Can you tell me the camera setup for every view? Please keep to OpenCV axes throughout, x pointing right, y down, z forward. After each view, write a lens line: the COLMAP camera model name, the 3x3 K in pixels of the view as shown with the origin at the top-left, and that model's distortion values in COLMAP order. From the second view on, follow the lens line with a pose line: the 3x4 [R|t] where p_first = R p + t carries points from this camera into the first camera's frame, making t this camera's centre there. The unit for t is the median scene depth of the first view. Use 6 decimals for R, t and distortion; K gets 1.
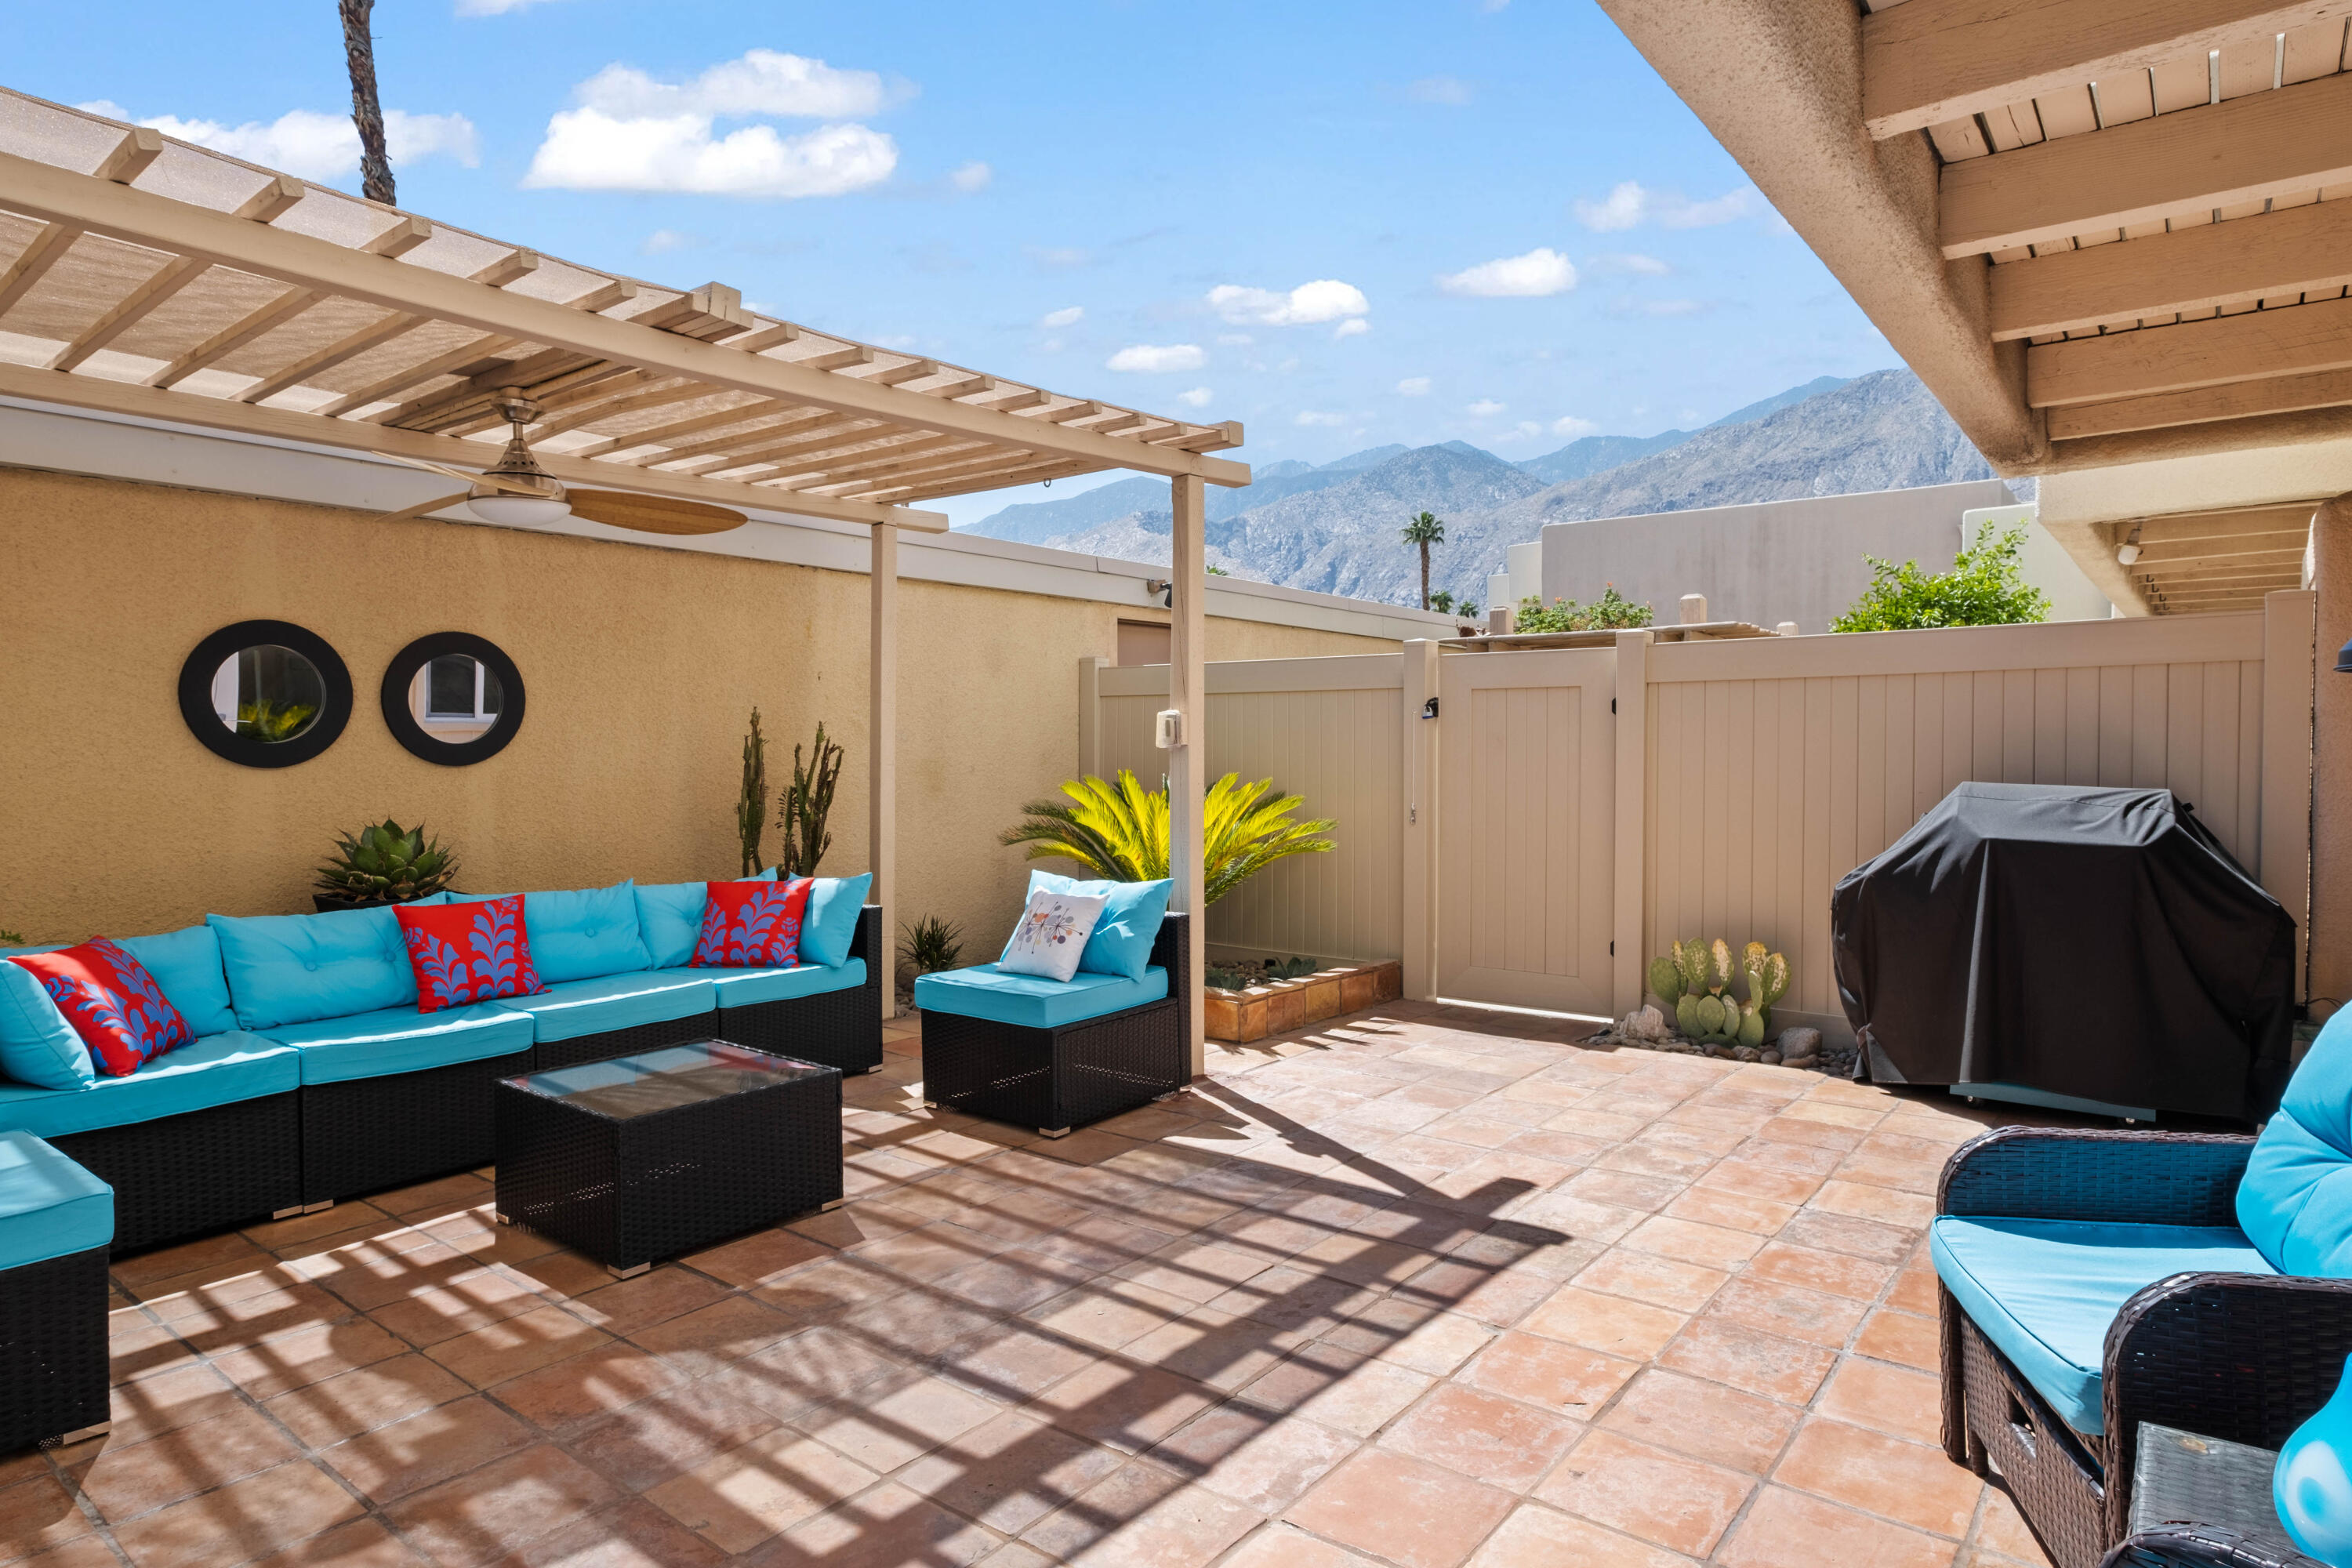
lens RADIAL K [[1342.6, 0, 1182.5], [0, 1342.6, 769.3], [0, 0, 1]] dist [-0.004478, 0.001084]
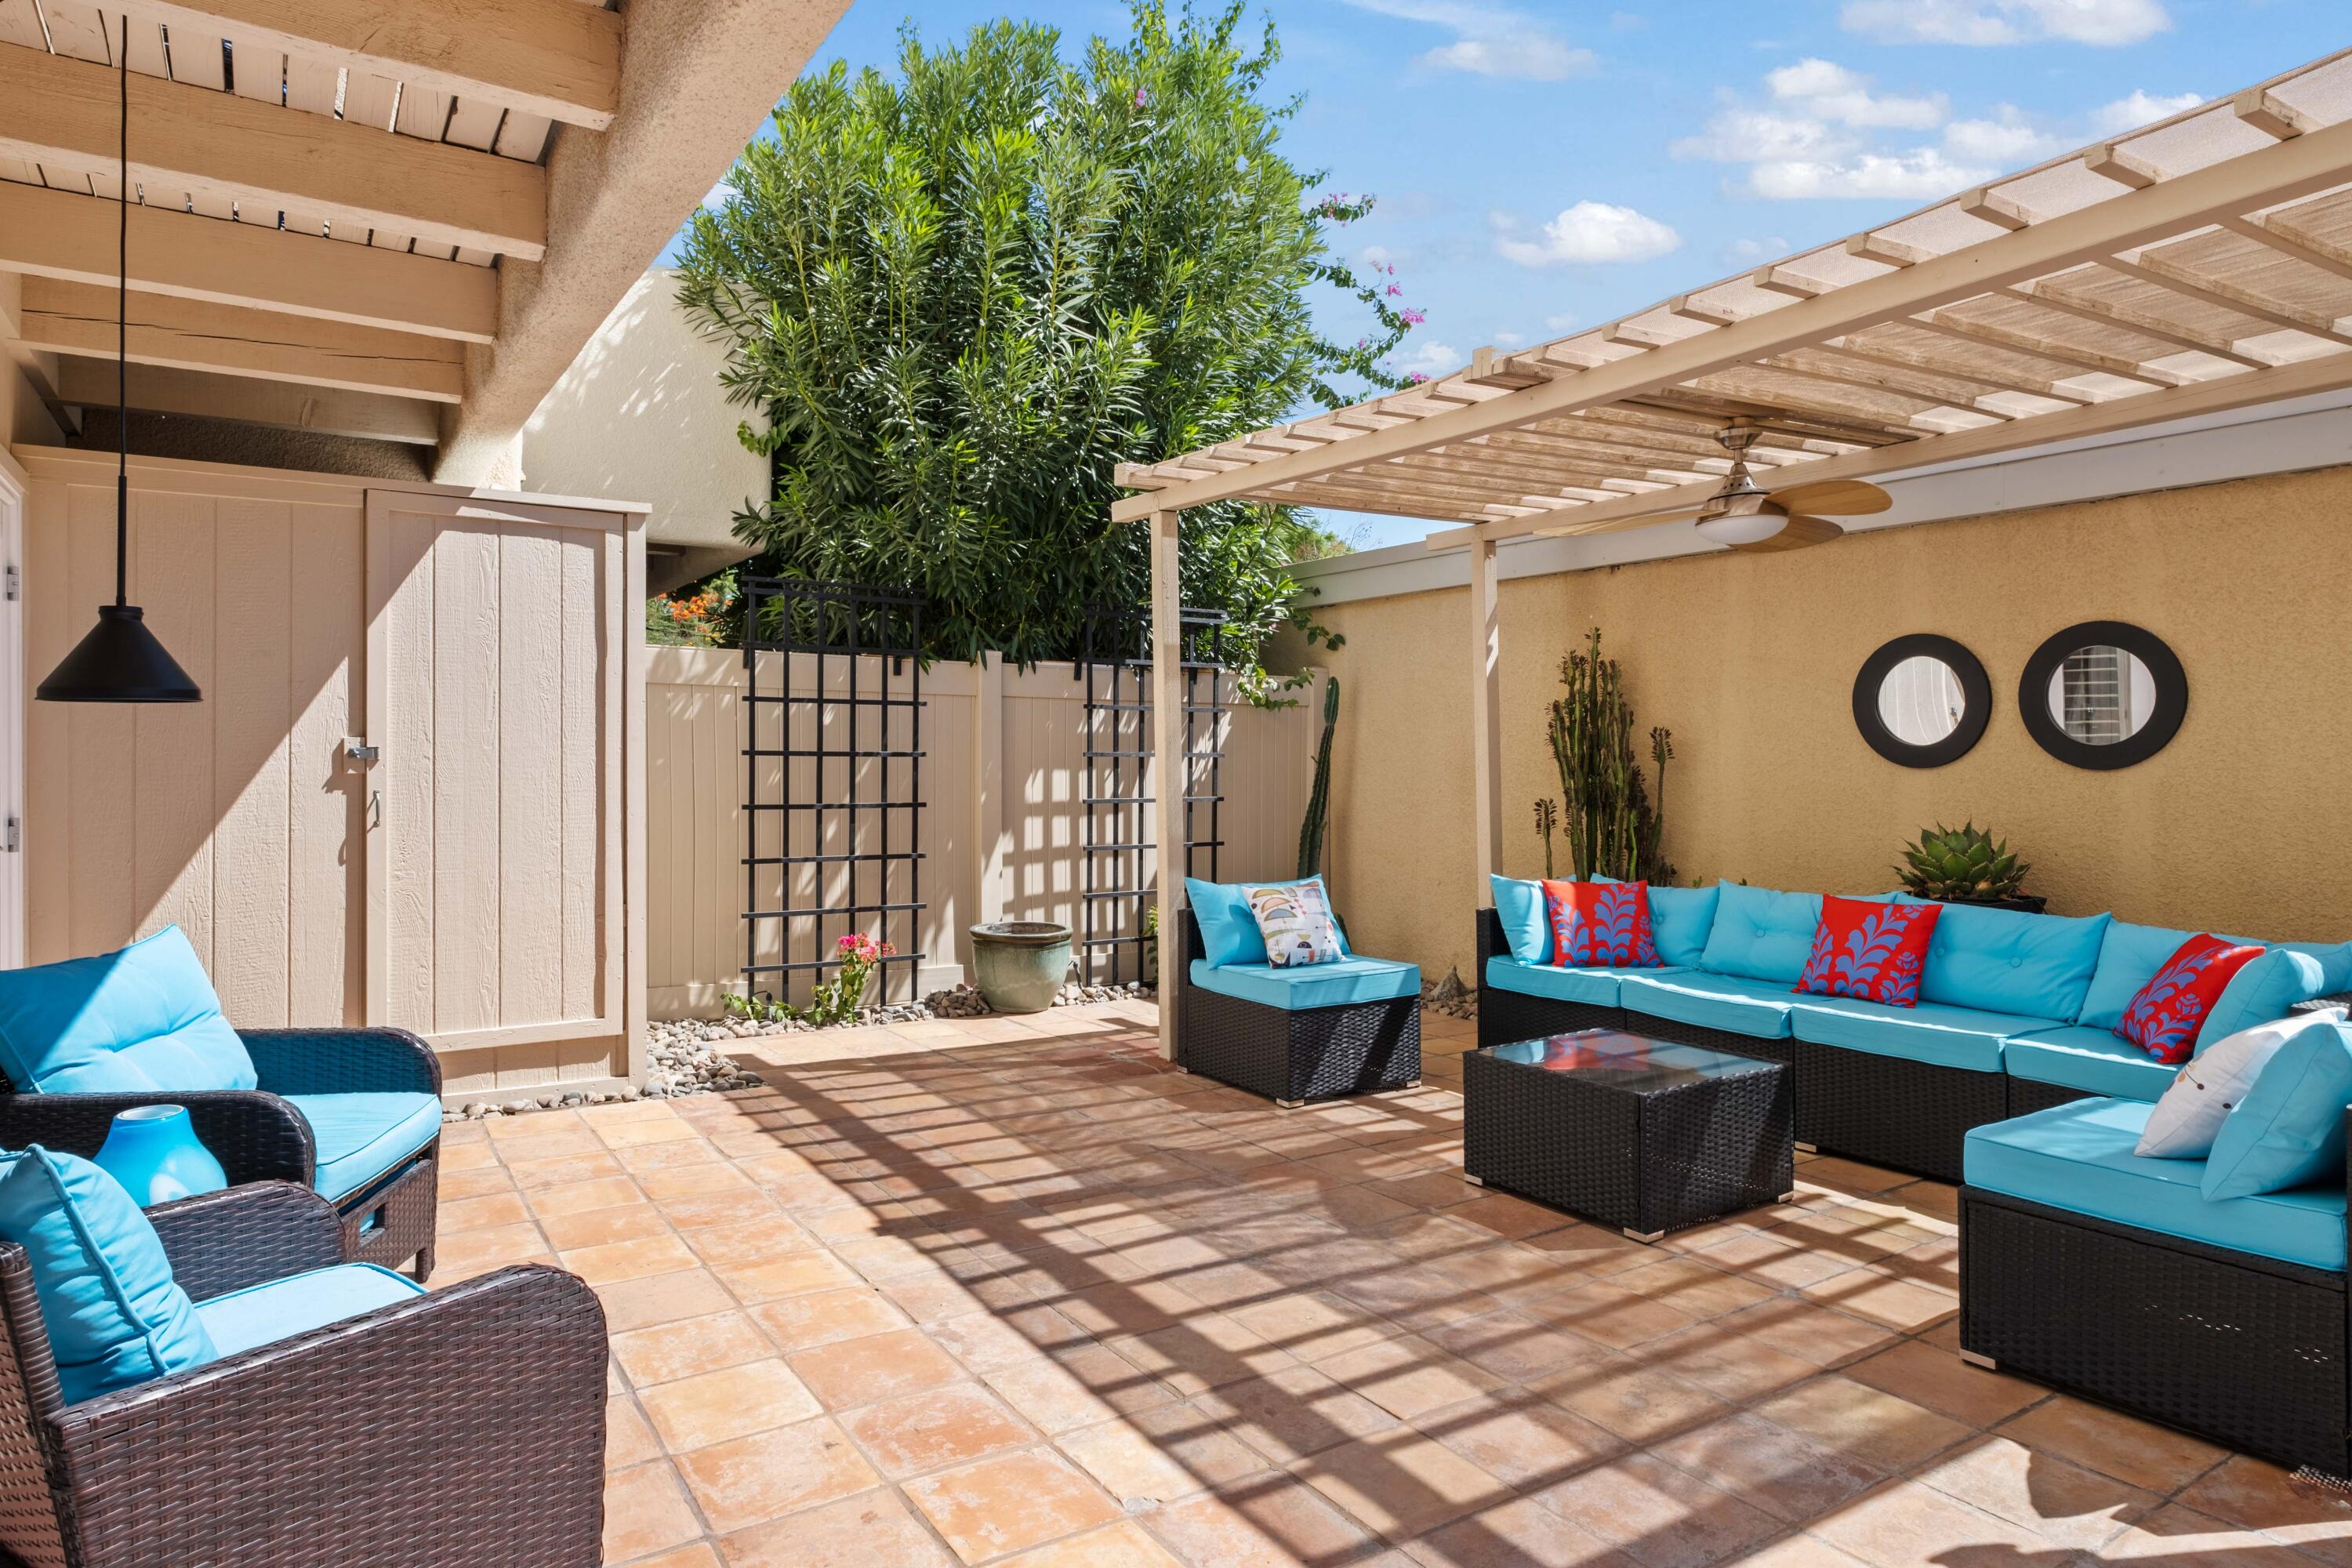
lens RADIAL K [[1440.2, 0, 1179.5], [0, 1440.2, 777.7], [0, 0, 1]] dist [-0.004428, -0.000194]
pose [[-0.338189, 0.018650, -0.940893, 0.927801], [-0.012064, 0.999636, 0.024150, -0.021837], [0.941001, 0.019518, -0.337841, 1.203008]]
